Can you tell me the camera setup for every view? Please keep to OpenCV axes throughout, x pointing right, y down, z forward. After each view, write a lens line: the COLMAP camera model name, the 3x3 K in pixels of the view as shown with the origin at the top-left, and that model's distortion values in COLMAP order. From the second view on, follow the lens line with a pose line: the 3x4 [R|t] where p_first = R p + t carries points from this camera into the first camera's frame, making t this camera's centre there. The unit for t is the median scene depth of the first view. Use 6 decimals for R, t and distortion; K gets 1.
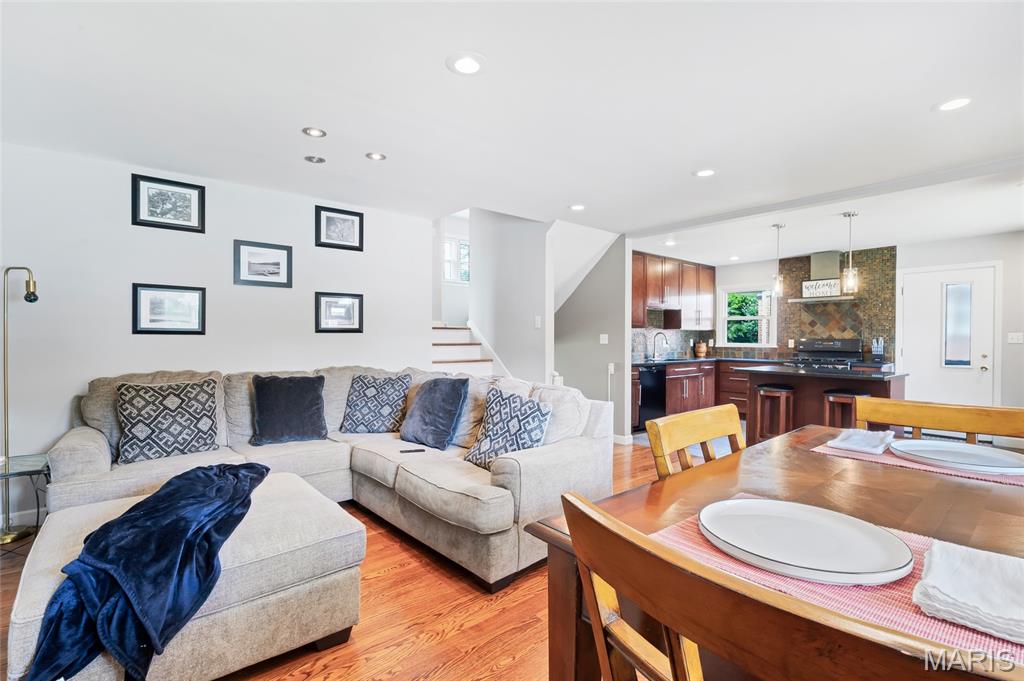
lens RADIAL K [[463.7, 0, 511.9], [0, 463.7, 341.6], [0, 0, 1]] dist [0.000395, 0.000717]
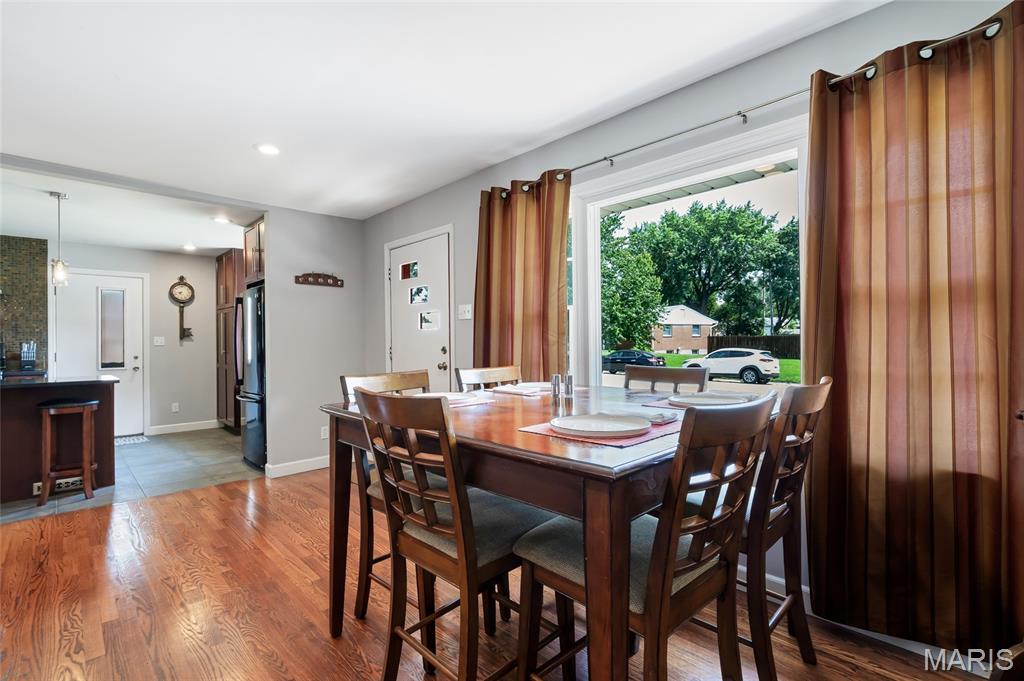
lens RADIAL K [[463.7, 0, 509.0], [0, 463.7, 343.2], [0, 0, 1]] dist [0.000395, 0.000717]
pose [[-0.070012, -0.002155, 0.997544, -0.129755], [0.018912, 0.999815, 0.003487, 0.008538], [-0.997367, 0.019110, -0.069959, 0.156616]]
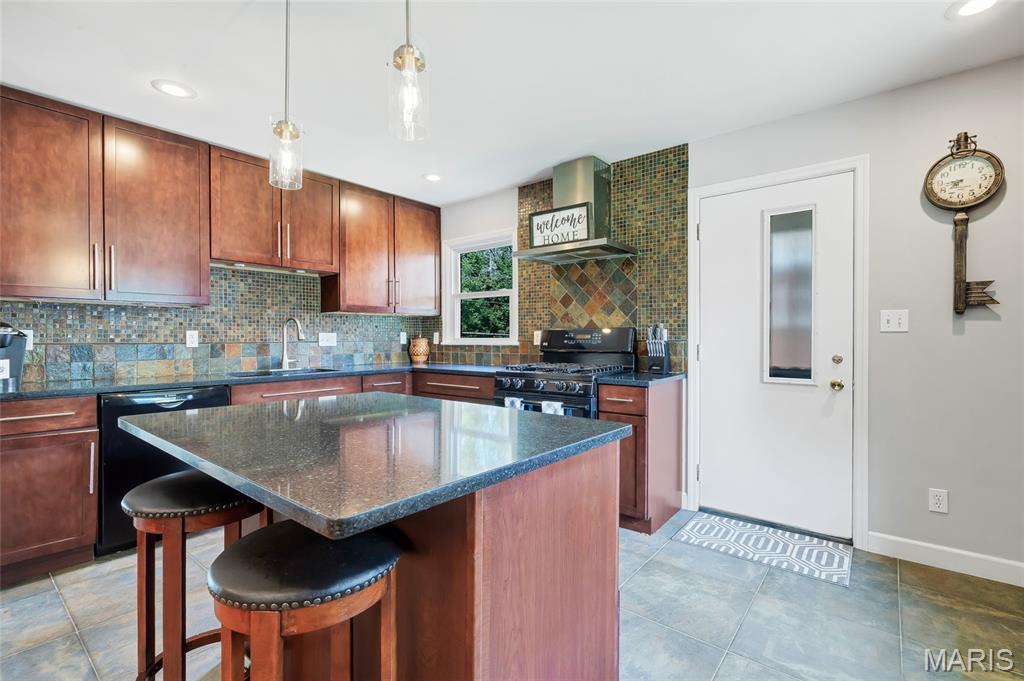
lens RADIAL K [[463.7, 0, 509.0], [0, 463.7, 340.4], [0, 0, 1]] dist [0.000395, 0.000717]
pose [[0.983885, -0.003784, 0.178763, 0.506423], [0.004454, 0.999984, -0.003343, 0.009911], [-0.178748, 0.004086, 0.983886, 0.498267]]
